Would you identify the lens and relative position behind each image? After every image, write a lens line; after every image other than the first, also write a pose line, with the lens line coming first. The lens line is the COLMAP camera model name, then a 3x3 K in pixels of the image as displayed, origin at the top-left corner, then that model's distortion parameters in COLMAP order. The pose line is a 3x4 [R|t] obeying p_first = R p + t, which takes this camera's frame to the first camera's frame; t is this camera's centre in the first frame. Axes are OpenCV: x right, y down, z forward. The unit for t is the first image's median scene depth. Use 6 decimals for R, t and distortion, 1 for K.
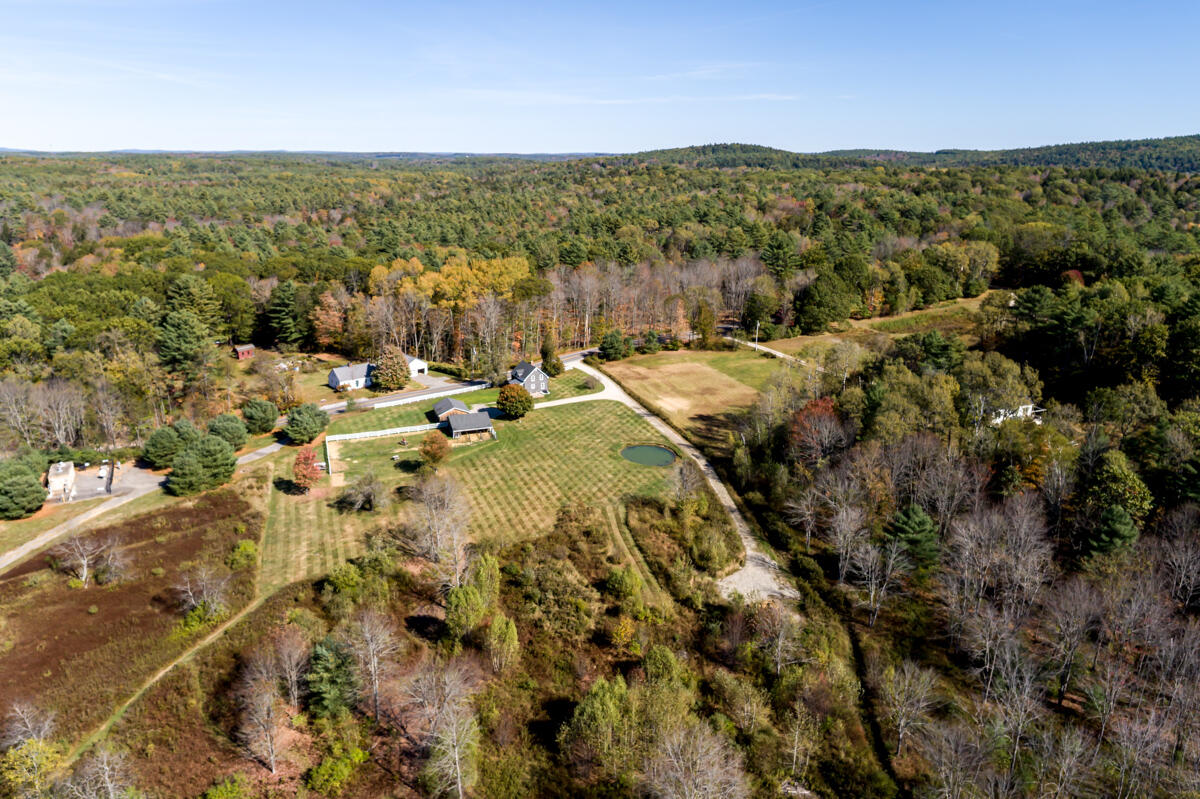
lens RADIAL K [[818.0, 0, 599.0], [0, 818.0, 400.7], [0, 0, 1]] dist [-0.005292, 0.015736]
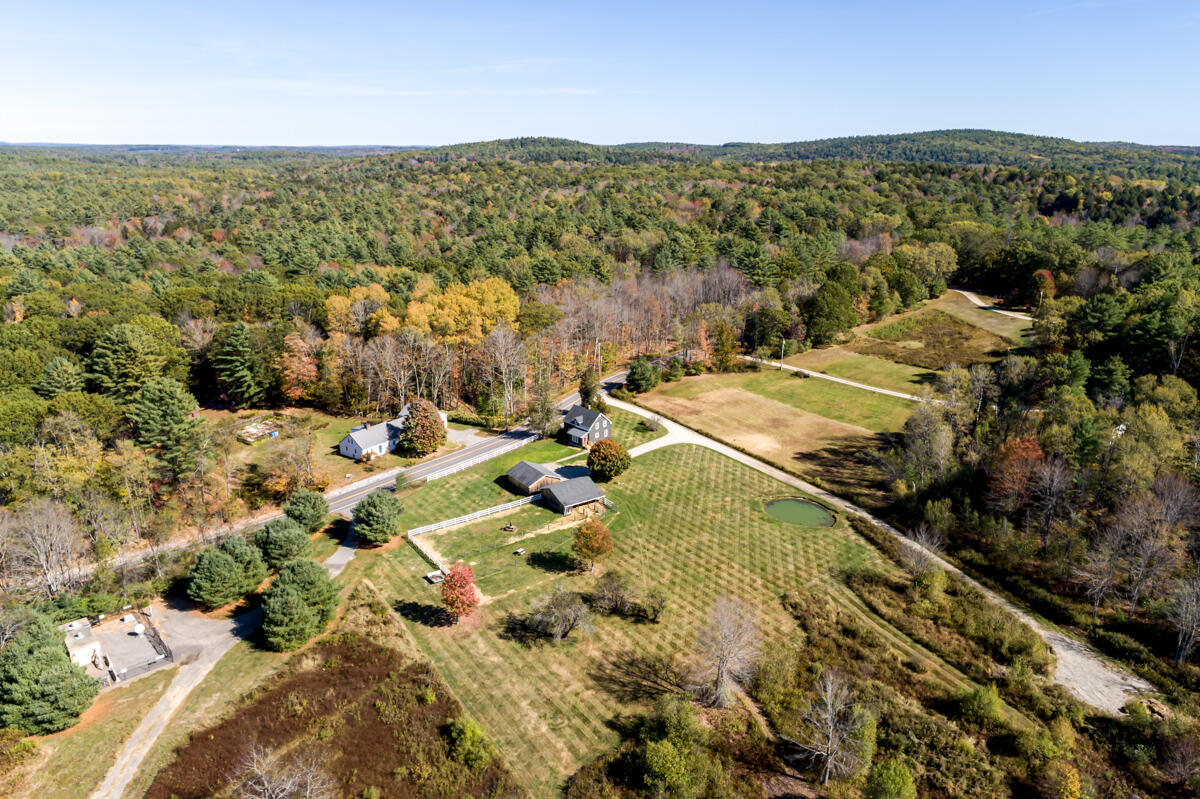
lens RADIAL K [[818.0, 0, 597.4], [0, 818.0, 398.1], [0, 0, 1]] dist [-0.005292, 0.015736]
pose [[0.967431, -0.076465, 0.241311, -0.240660], [0.074950, 0.997067, 0.015465, -0.058658], [-0.241785, 0.003125, 0.970325, 0.136368]]
